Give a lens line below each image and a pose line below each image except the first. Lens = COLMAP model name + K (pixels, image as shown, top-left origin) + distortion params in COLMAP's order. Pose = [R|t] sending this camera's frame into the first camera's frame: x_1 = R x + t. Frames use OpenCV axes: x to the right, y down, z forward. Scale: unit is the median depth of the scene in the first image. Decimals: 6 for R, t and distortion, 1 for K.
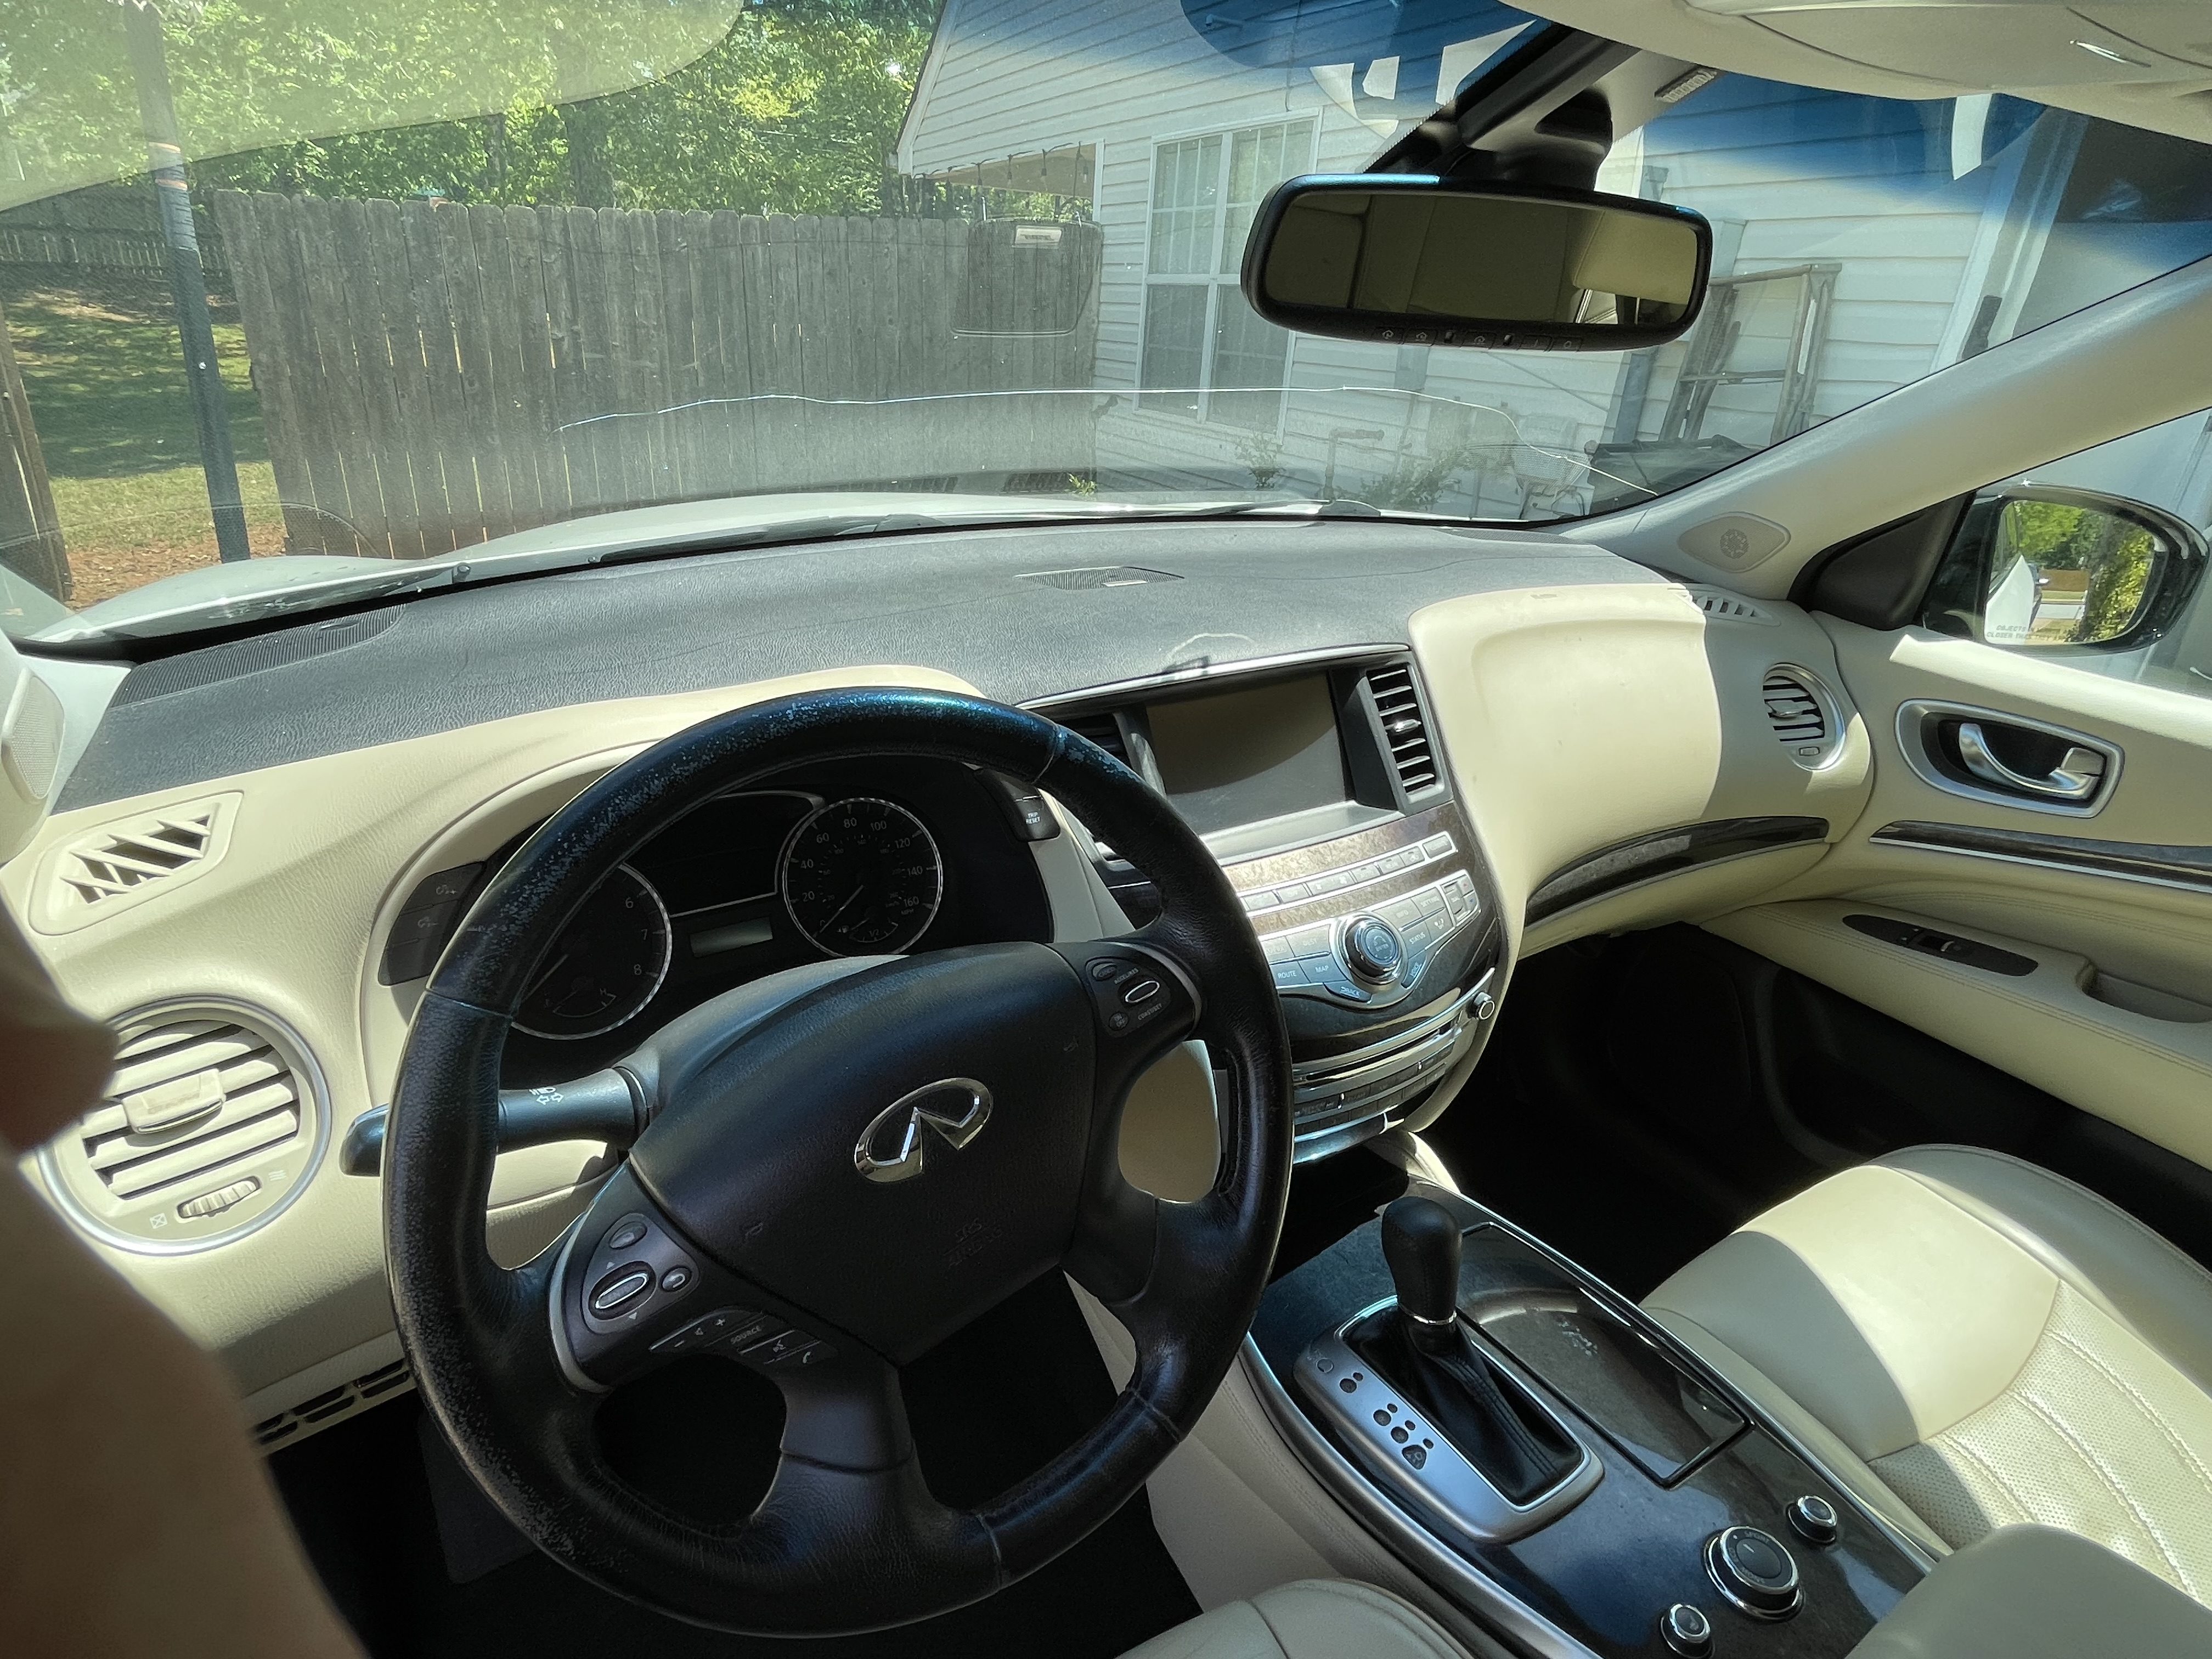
lens RADIAL K [[1134.3, 0, 1106.0], [0, 1134.3, 829.5], [0, 0, 1]] dist [0.000461, 0.000376]
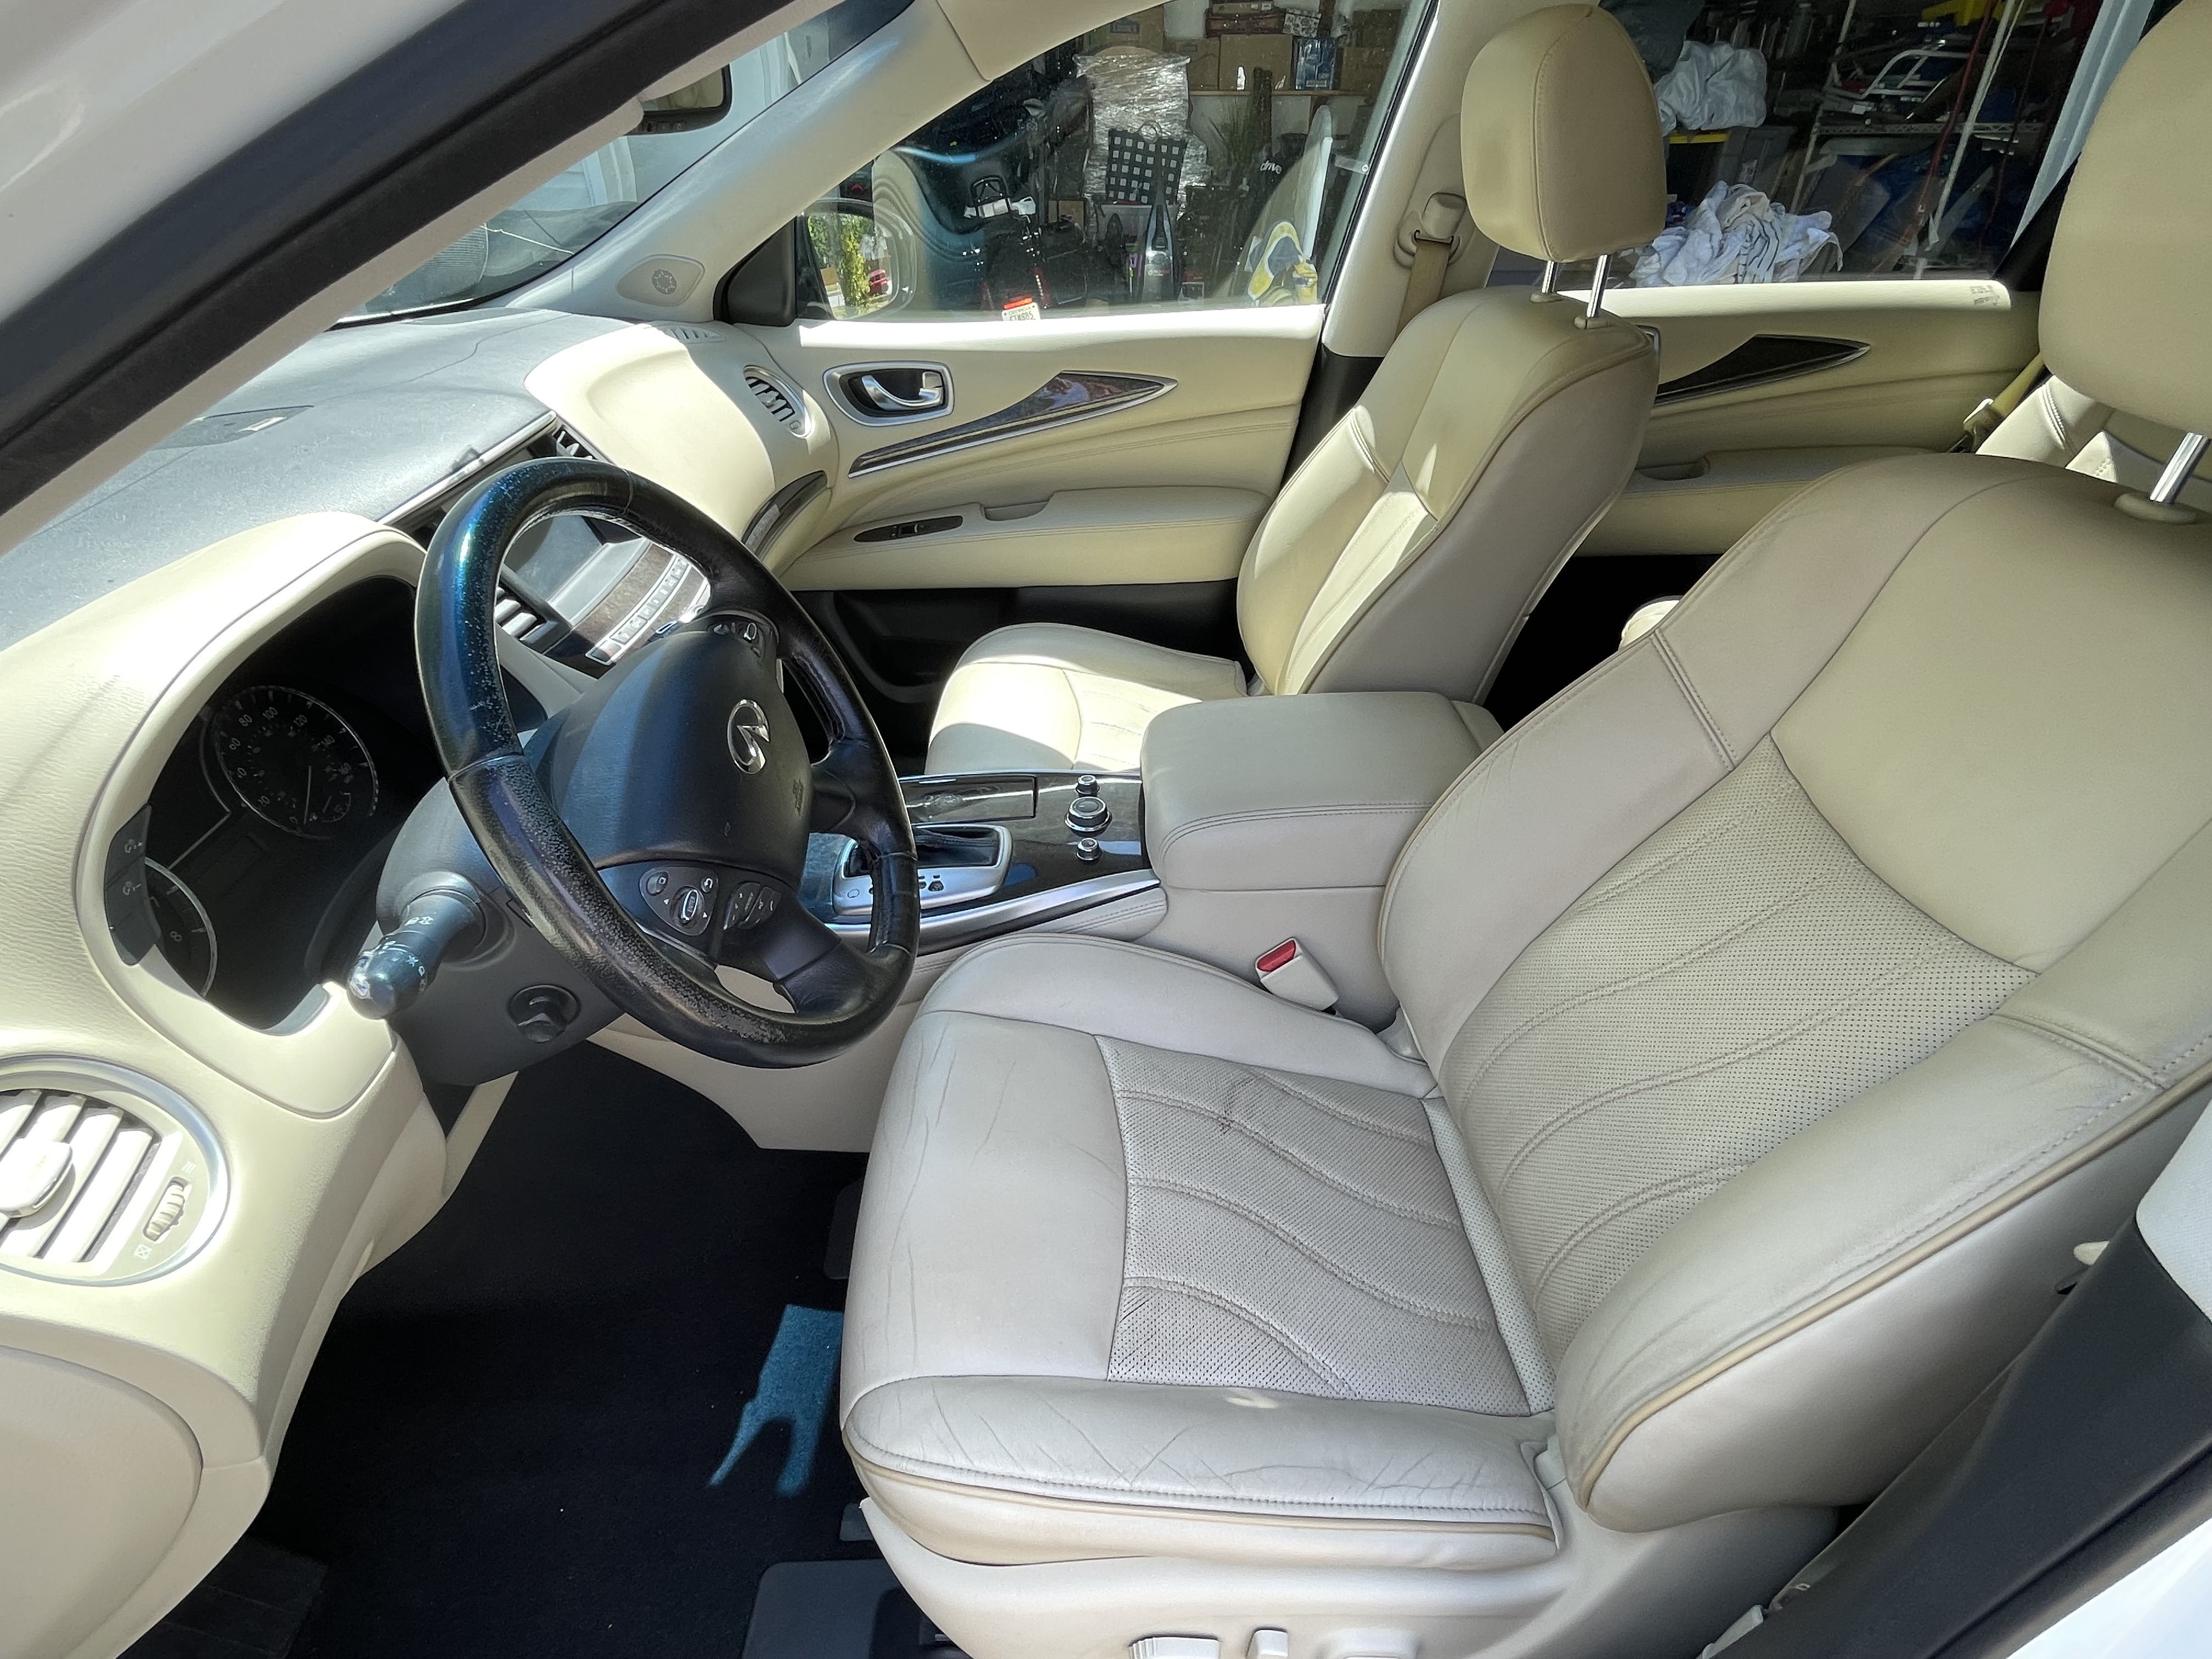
lens RADIAL K [[1134.3, 0, 1106.0], [0, 1134.3, 829.5], [0, 0, 1]] dist [0.000461, 0.000376]
pose [[0.500845, -0.514110, 0.696308, -0.501515], [0.382972, 0.853076, 0.354392, 0.008460], [-0.776200, 0.089171, 0.624149, -0.138419]]
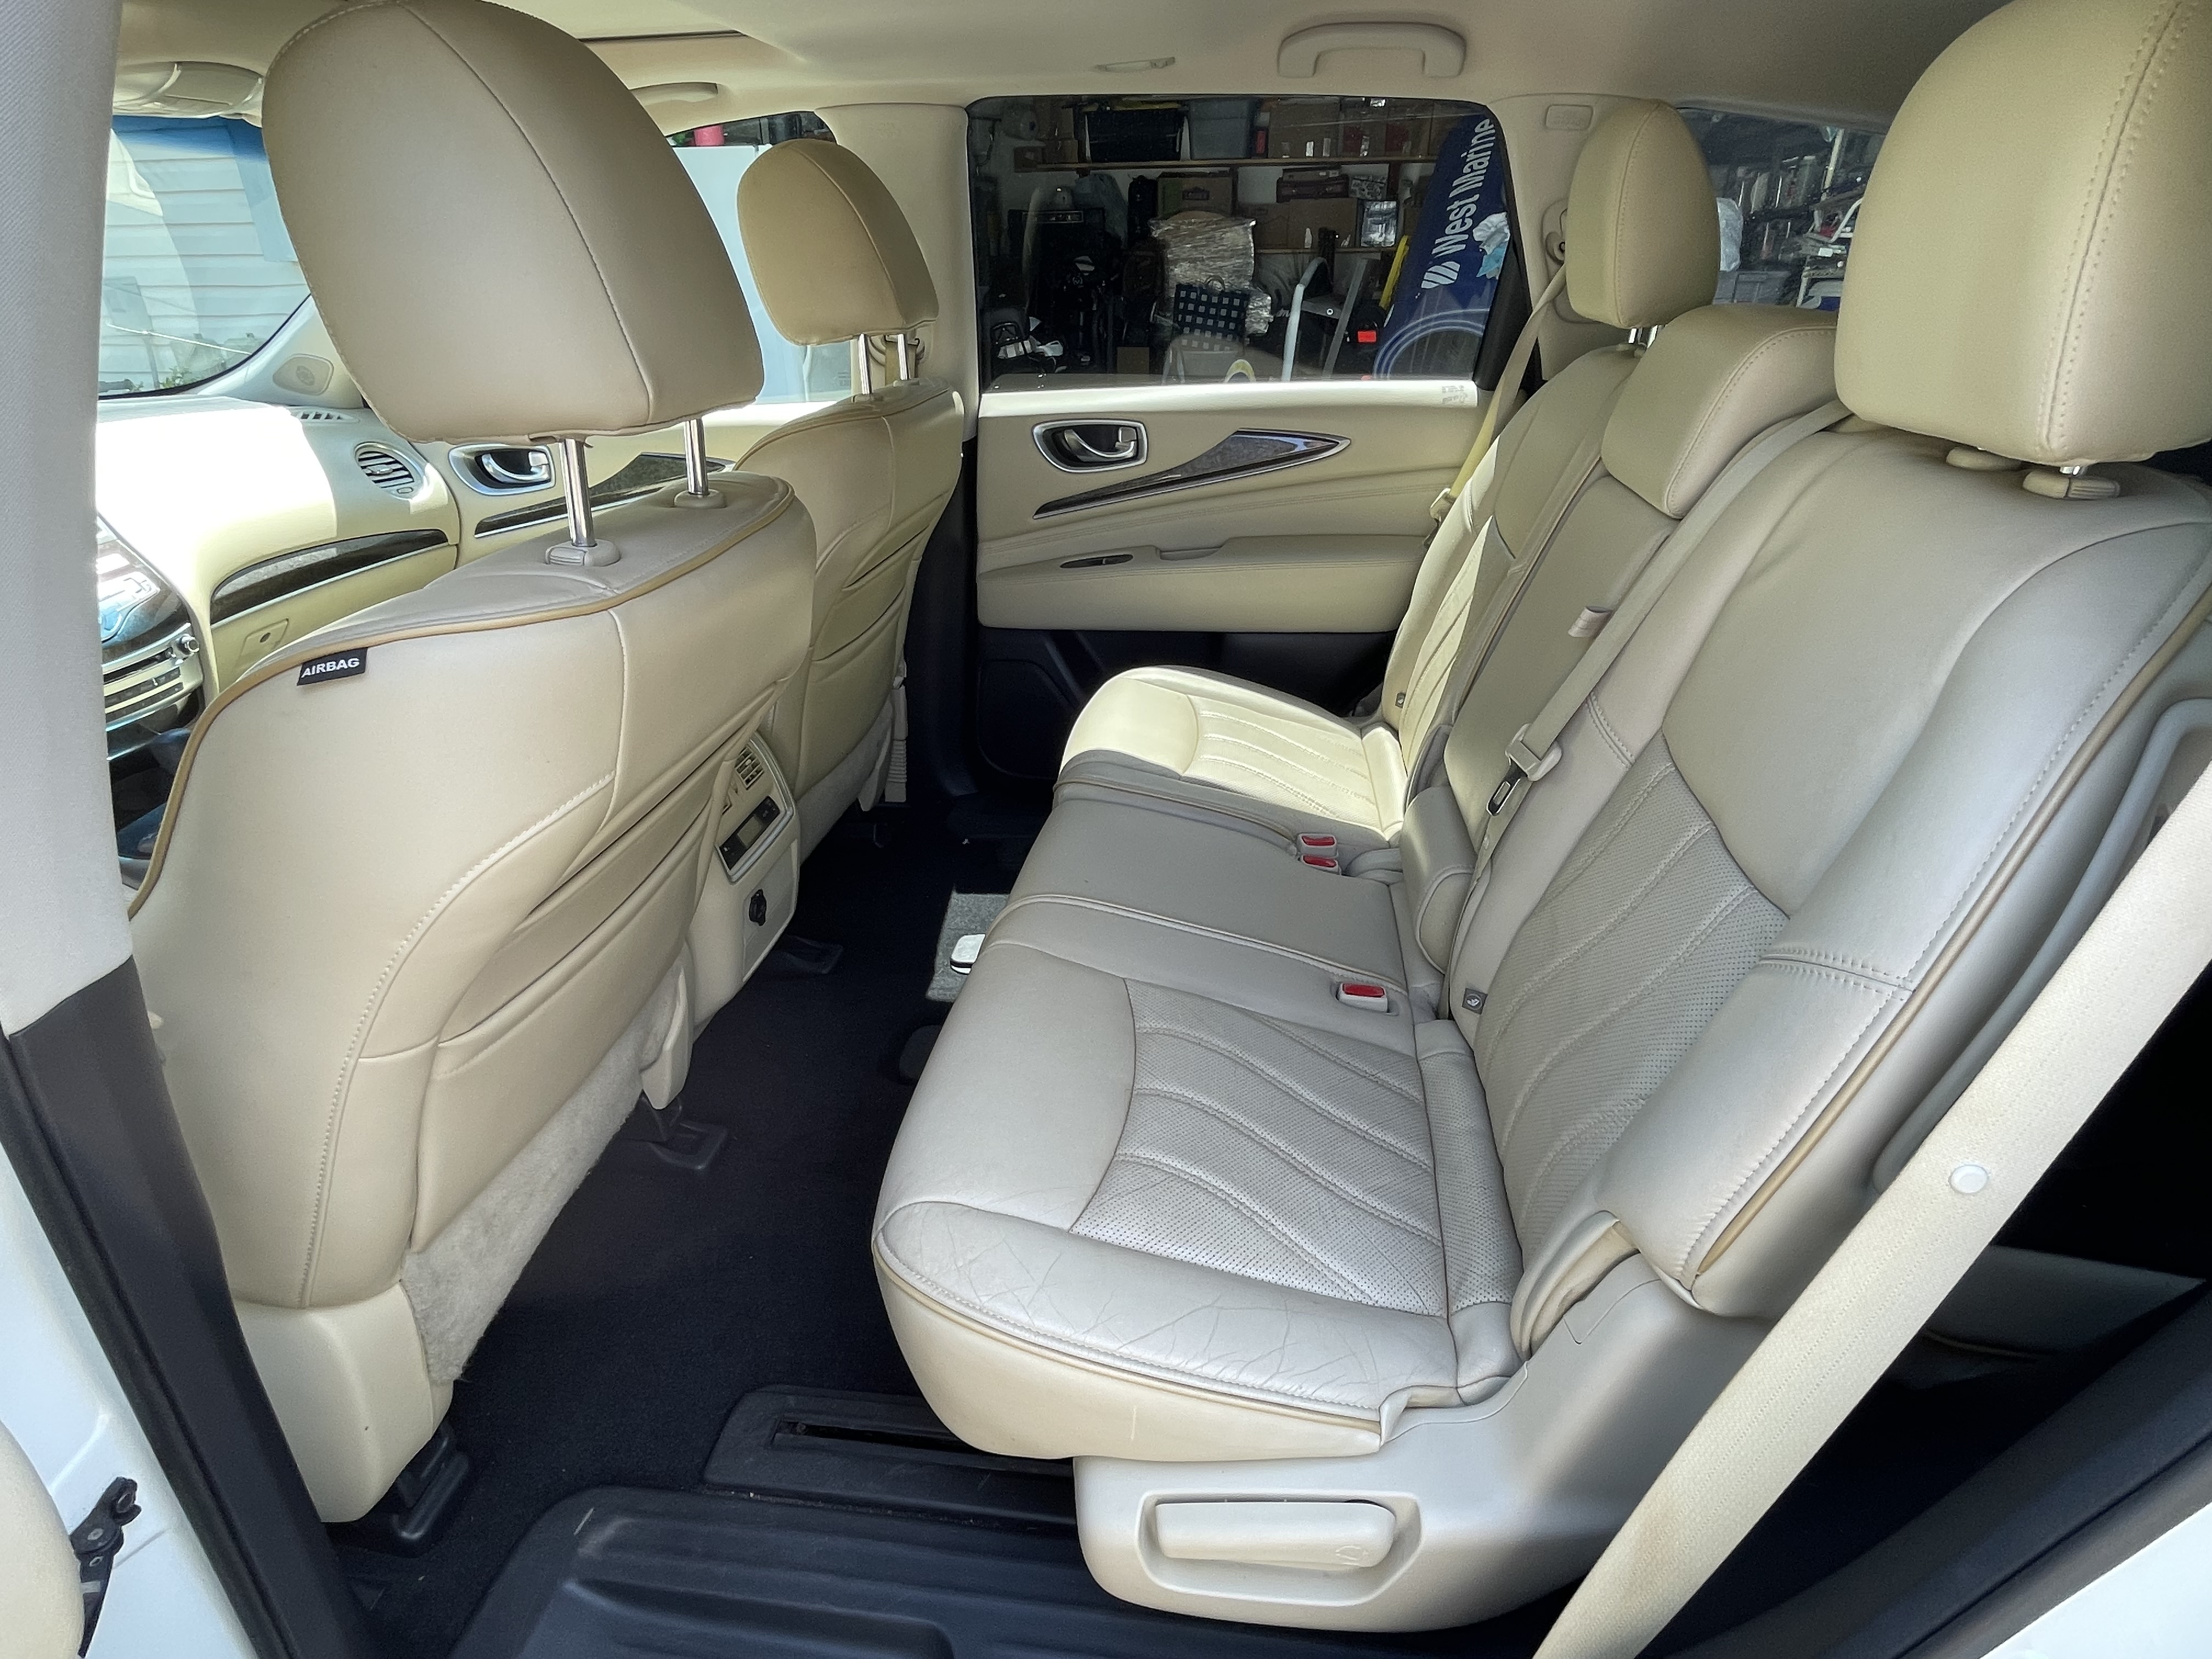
lens RADIAL K [[1134.3, 0, 1106.0], [0, 1134.3, 829.5], [0, 0, 1]] dist [0.000461, 0.000376]
pose [[0.634908, -0.397840, 0.662280, -0.029774], [0.361097, 0.910639, 0.200860, 0.514688], [-0.683008, 0.111620, 0.721831, -1.031335]]
